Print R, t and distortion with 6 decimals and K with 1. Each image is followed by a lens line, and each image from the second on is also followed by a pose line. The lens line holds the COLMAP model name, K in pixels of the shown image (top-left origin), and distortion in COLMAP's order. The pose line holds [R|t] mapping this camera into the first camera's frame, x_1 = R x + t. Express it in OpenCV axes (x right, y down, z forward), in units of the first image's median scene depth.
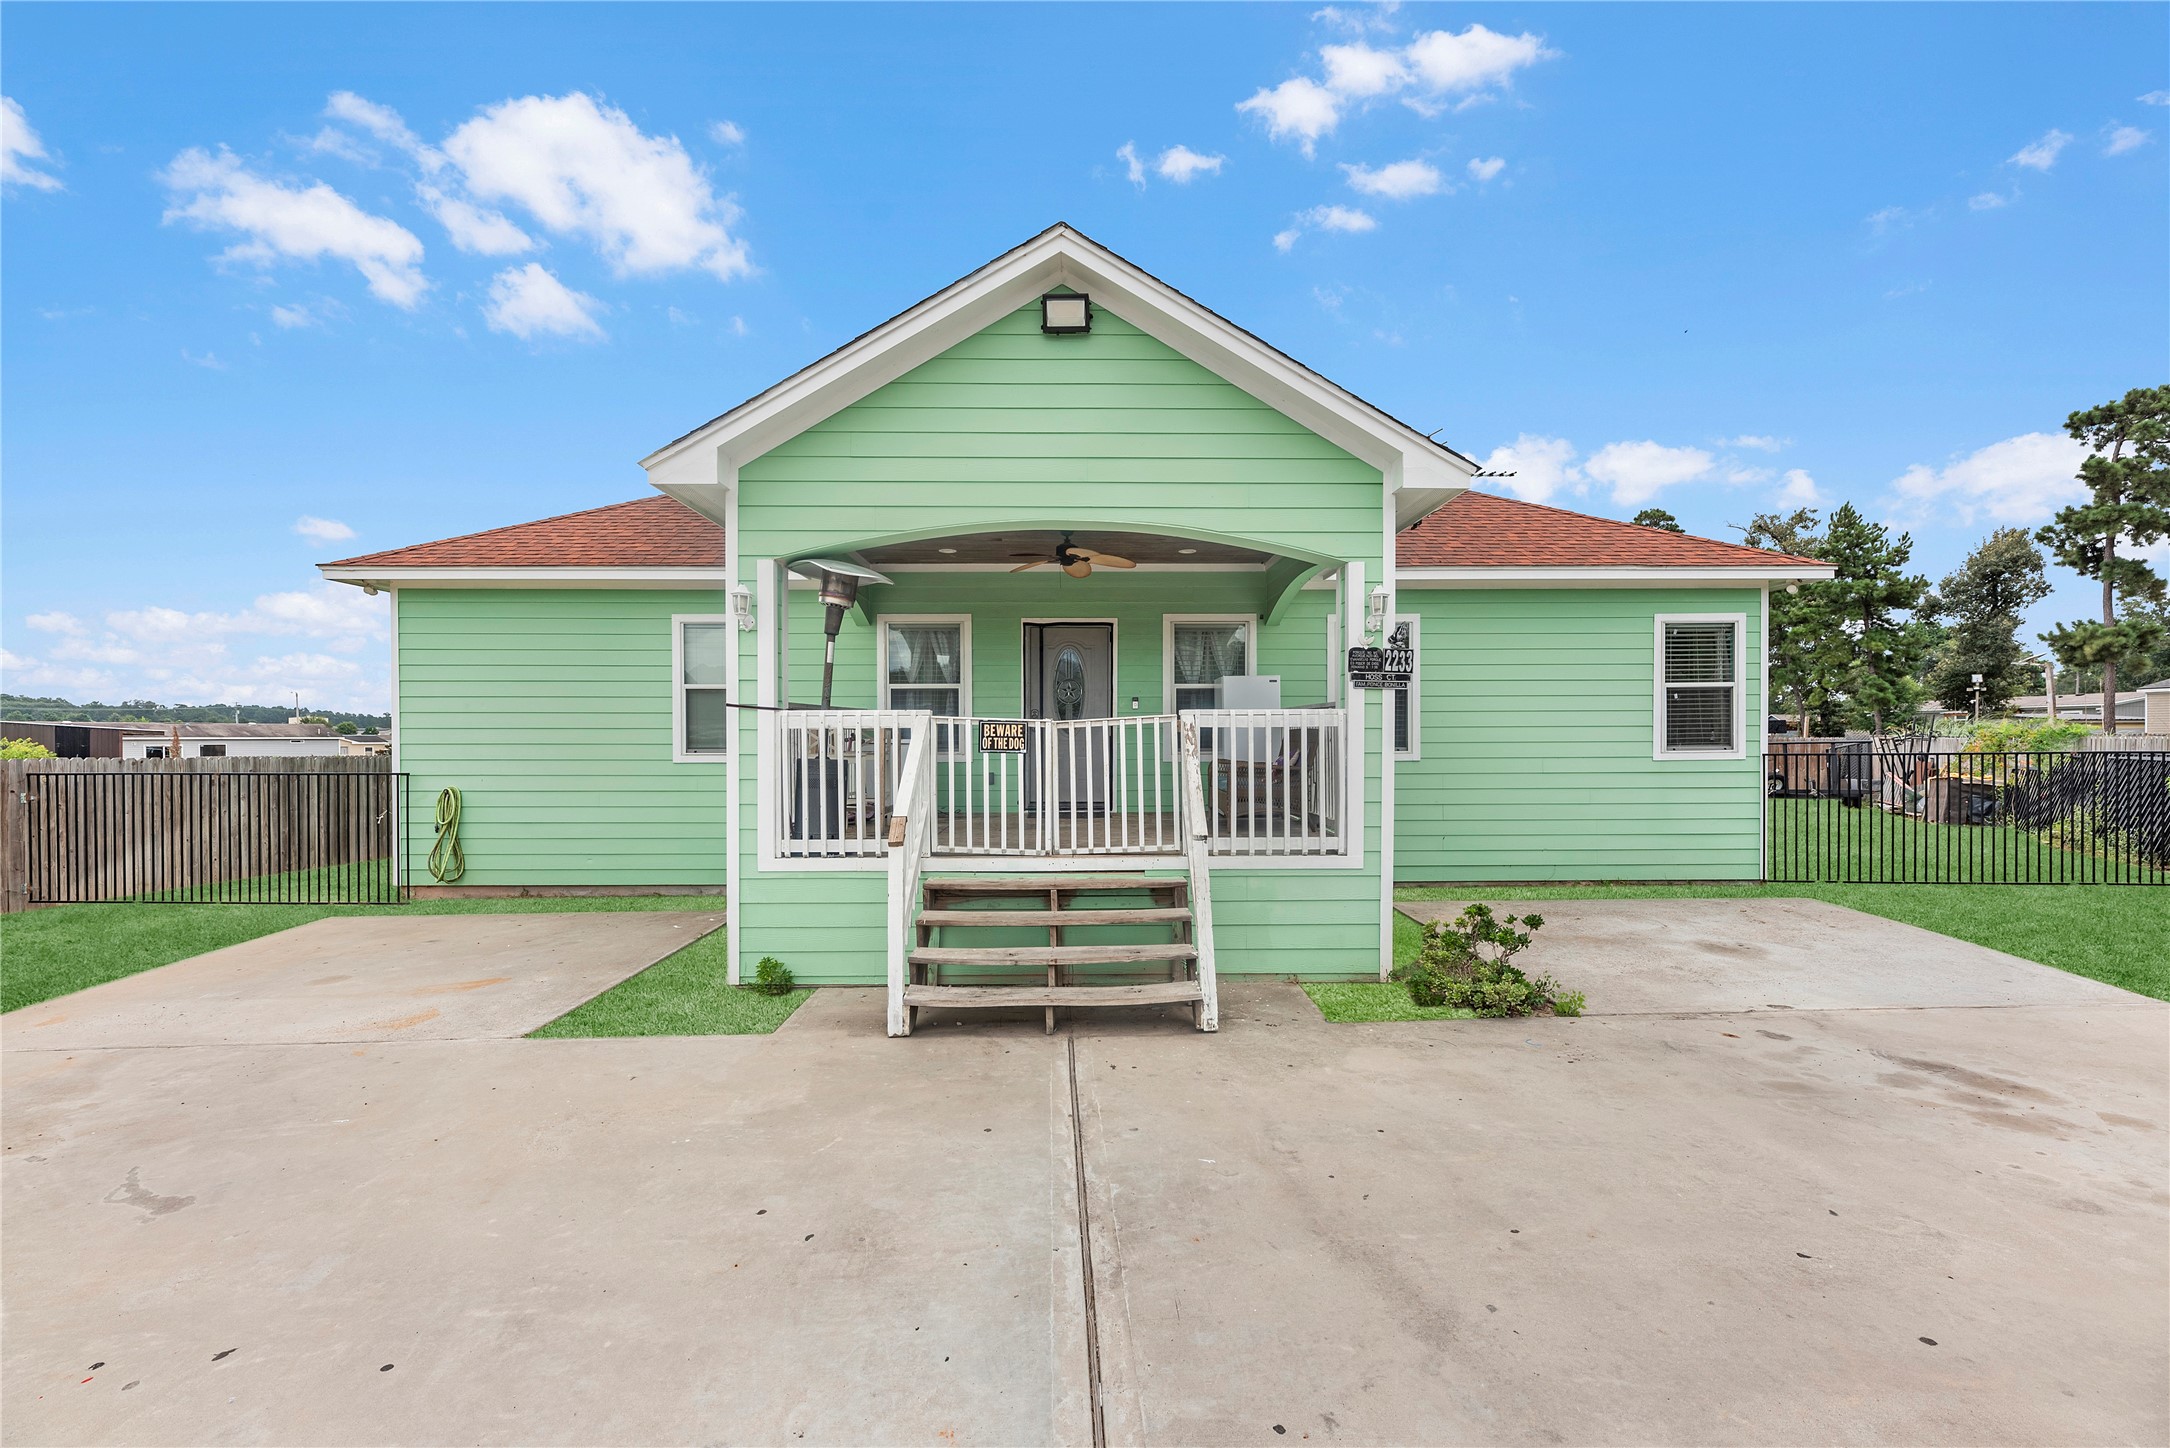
lens RADIAL K [[884.5, 0, 1098.2], [0, 884.5, 742.0], [0, 0, 1]] dist [-0.000568, 0.000243]
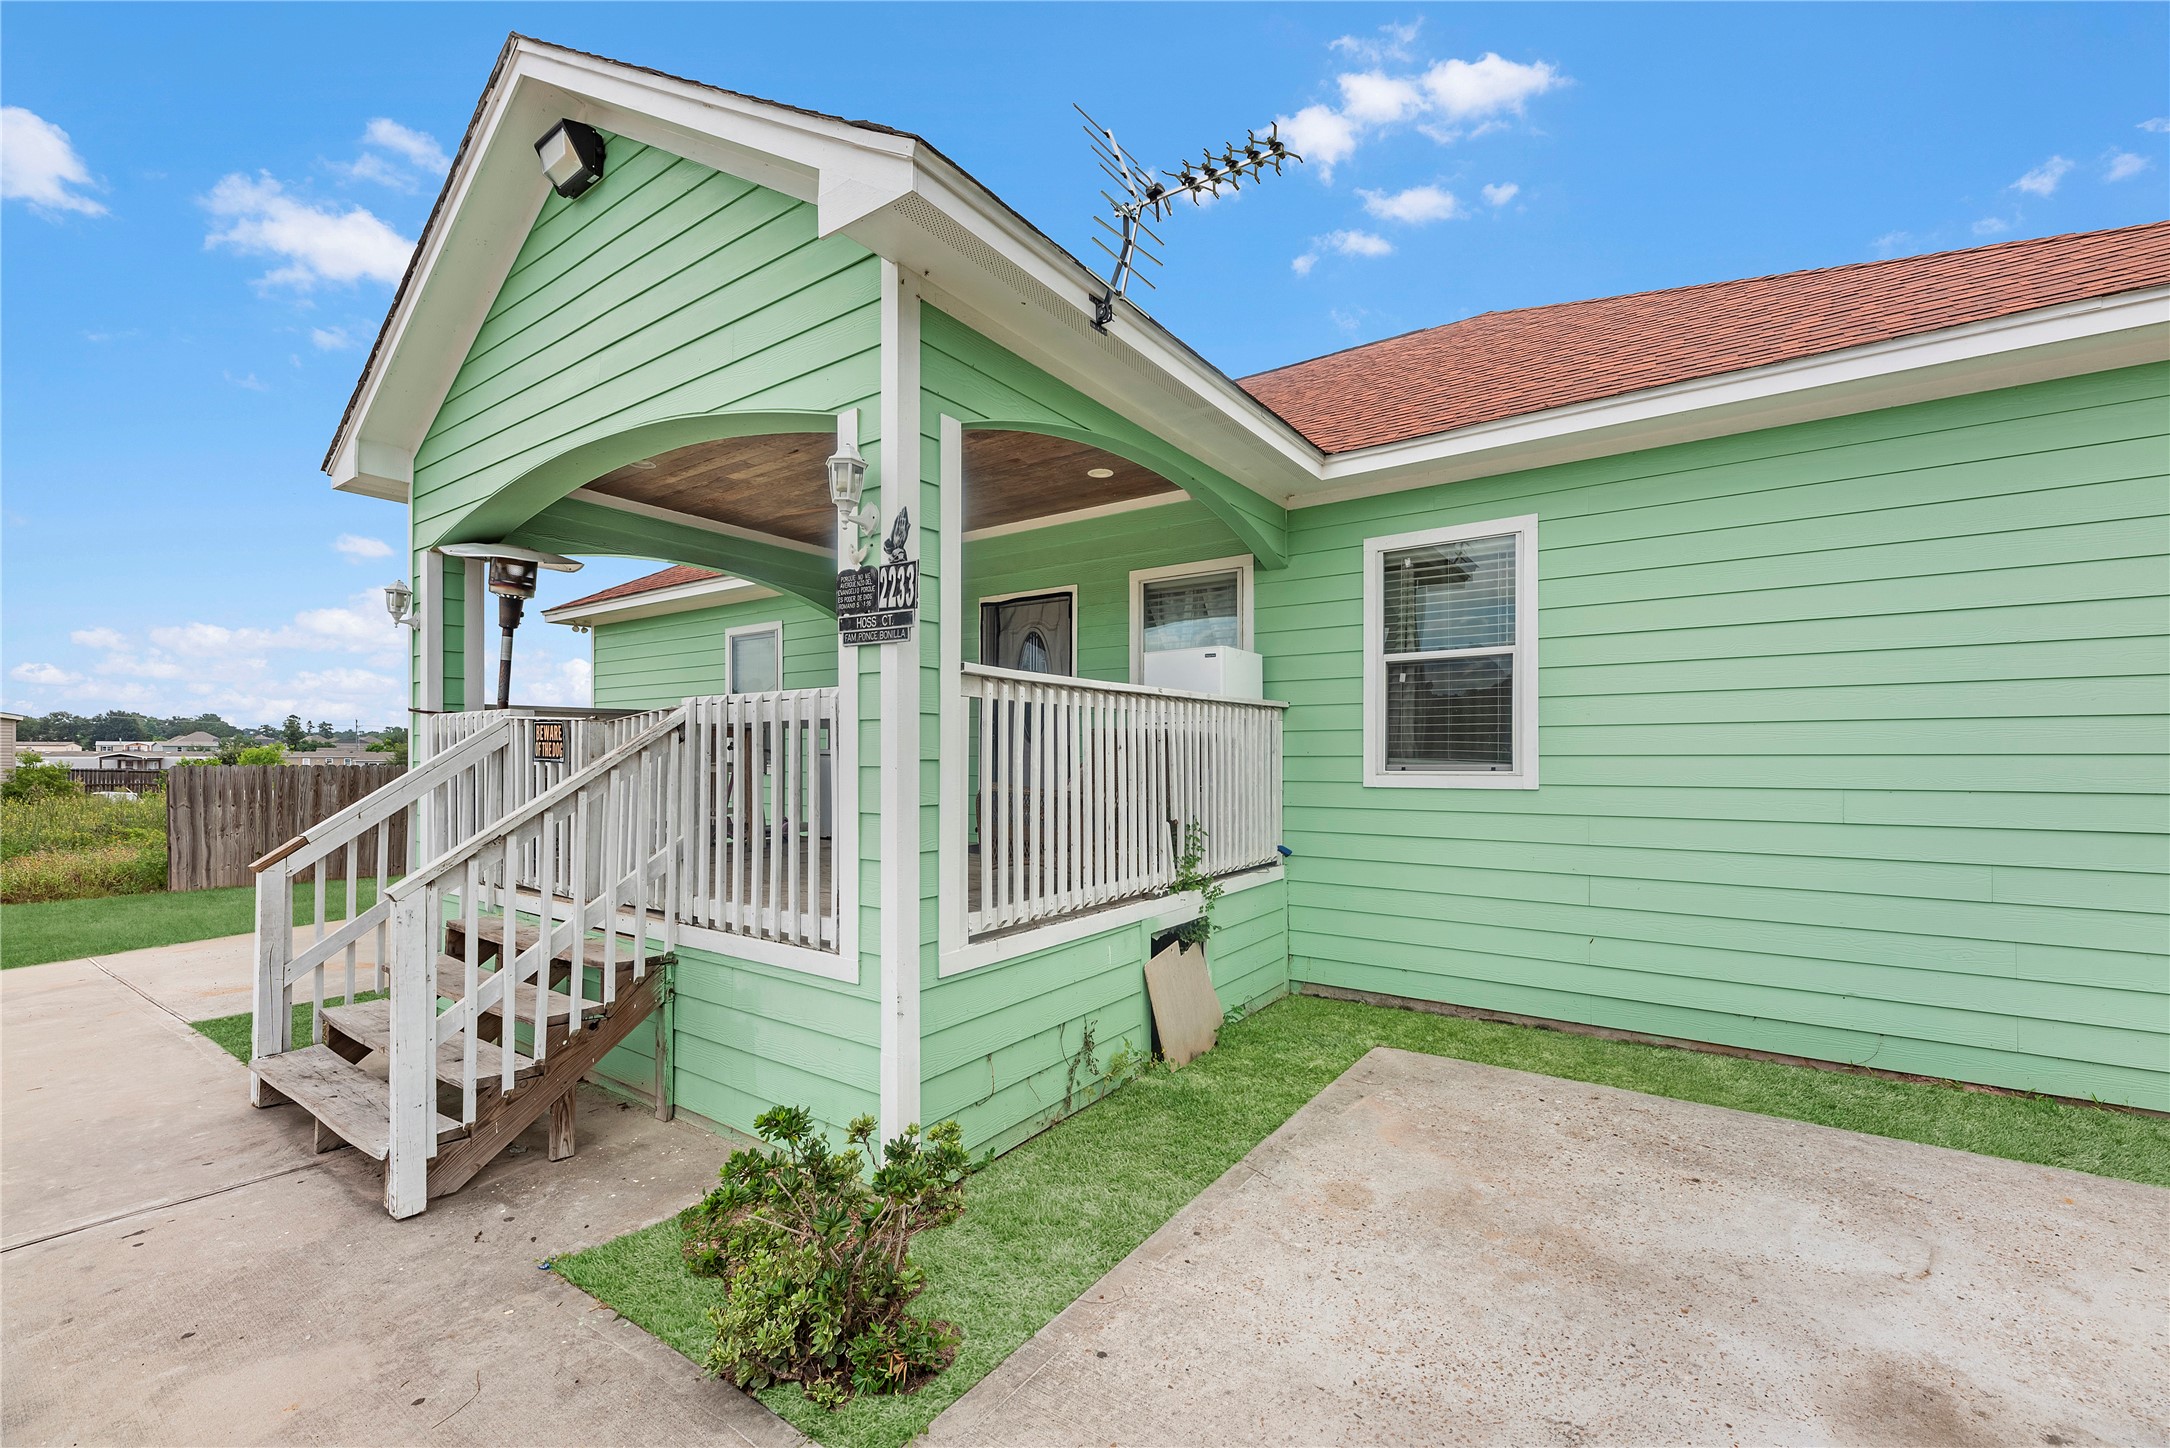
lens RADIAL K [[884.5, 0, 1098.2], [0, 884.5, 742.0], [0, 0, 1]] dist [-0.000568, 0.000243]
pose [[0.809539, -0.005684, -0.587039, 0.721799], [-0.006232, 0.999814, -0.018275, 0.006658], [0.587033, 0.018453, 0.809352, 0.644922]]
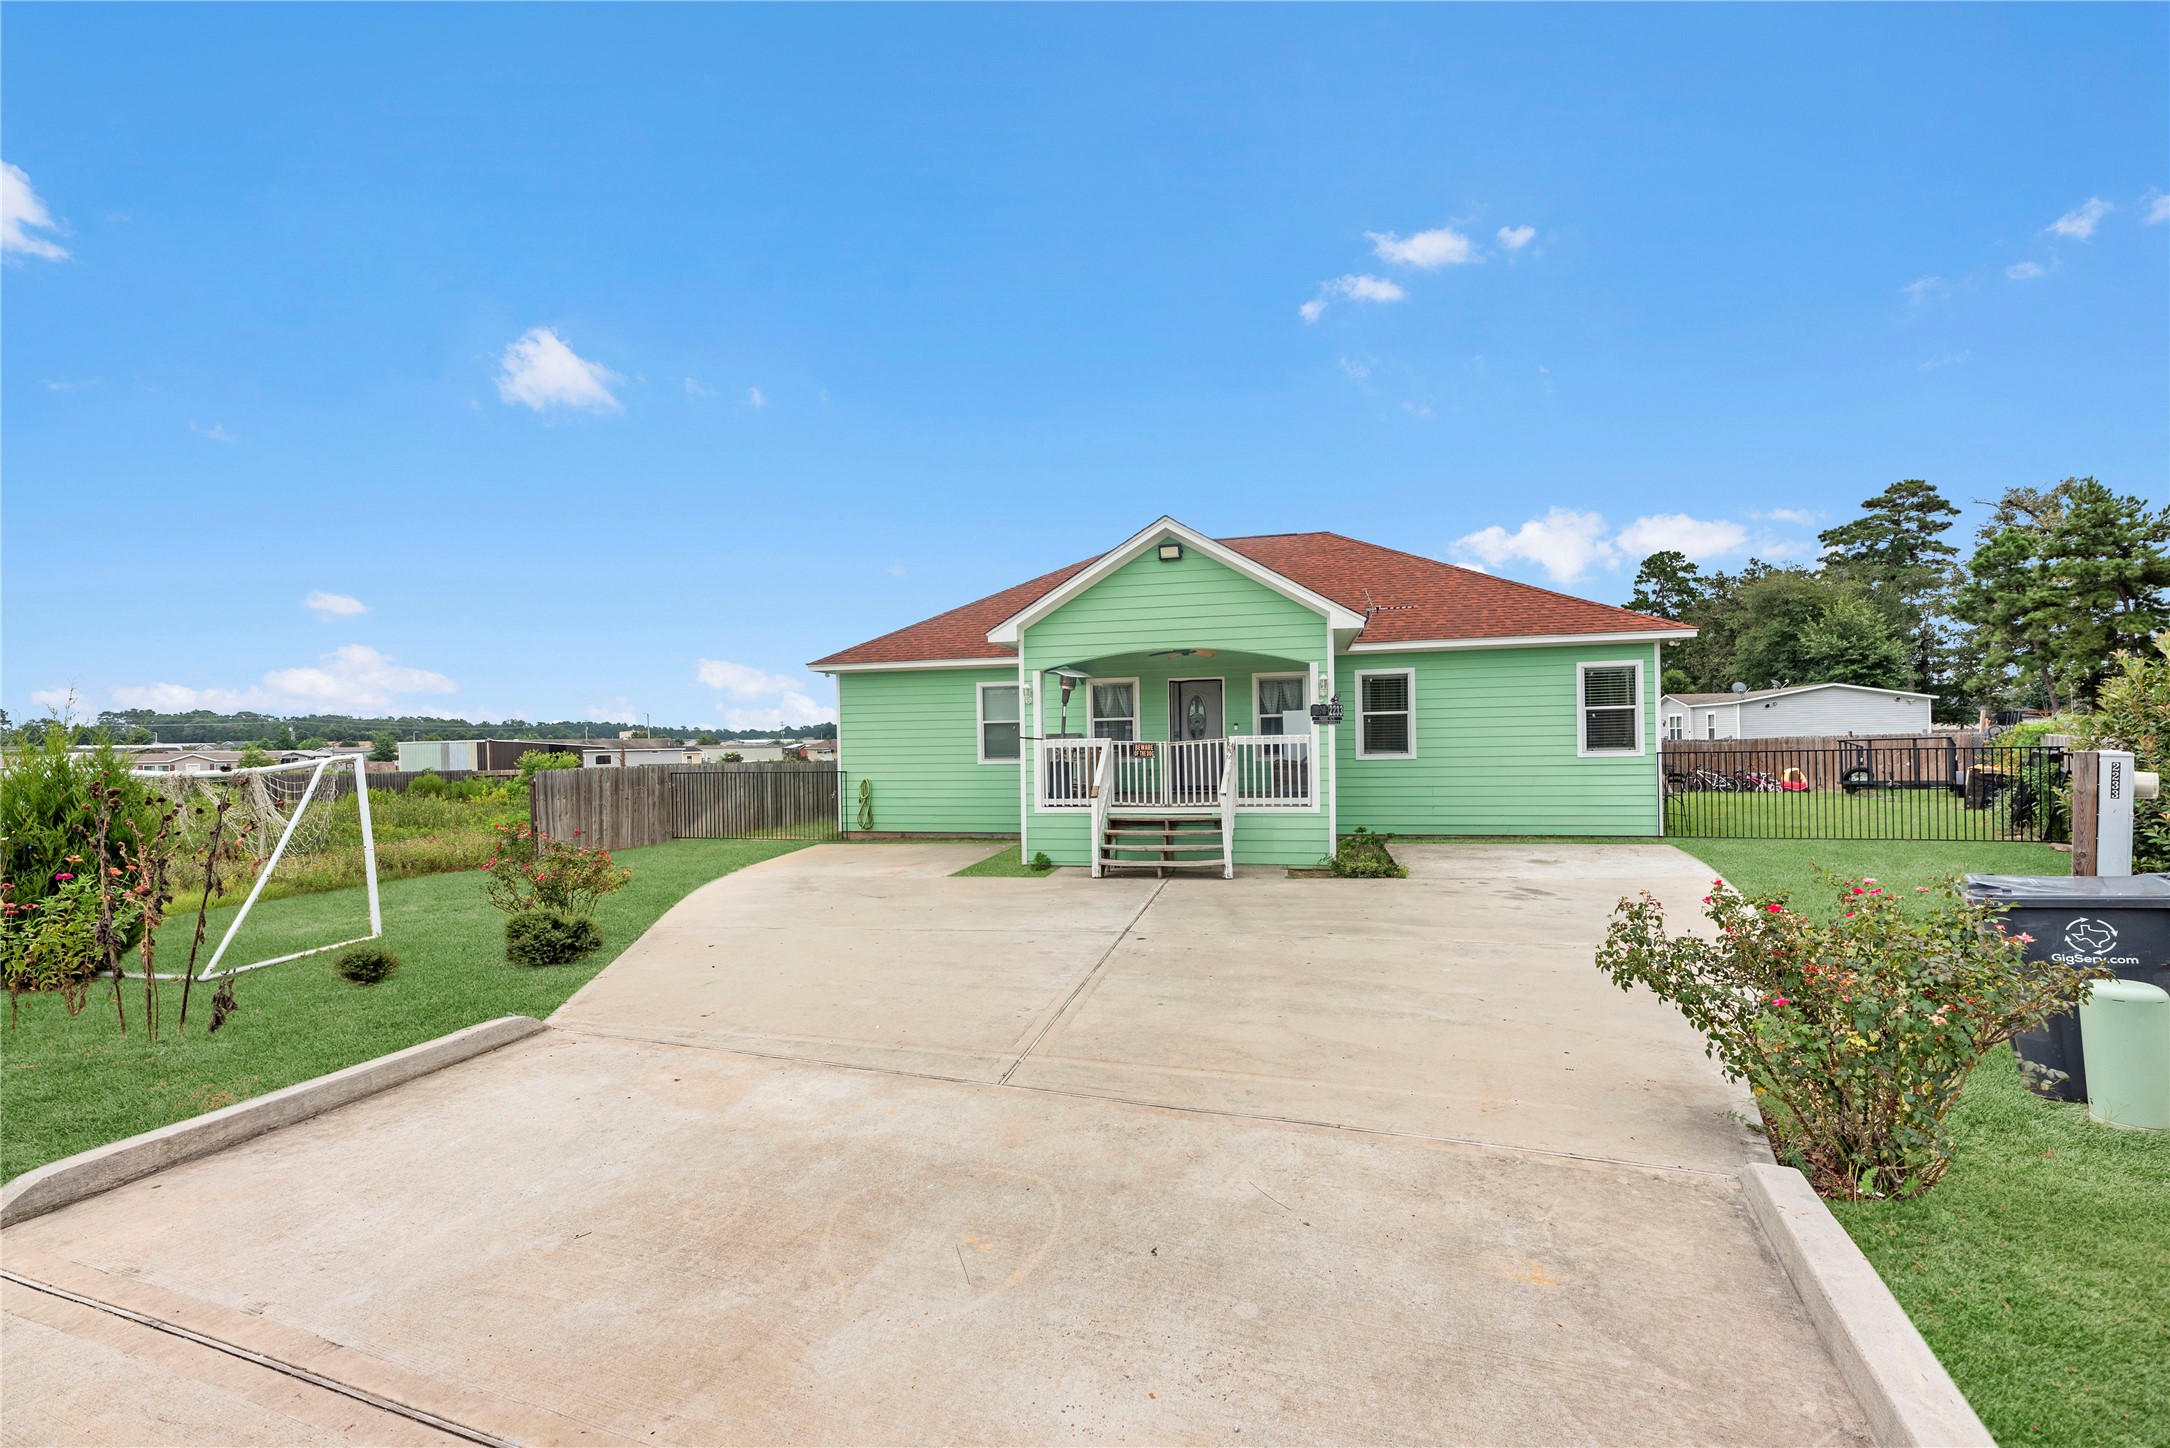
lens RADIAL K [[884.5, 0, 1098.2], [0, 884.5, 742.0], [0, 0, 1]] dist [-0.000568, 0.000243]
pose [[0.972376, -0.014312, -0.232982, 0.277129], [0.013975, 0.999898, -0.003097, -0.020571], [0.233002, -0.000244, 0.972476, -1.077321]]
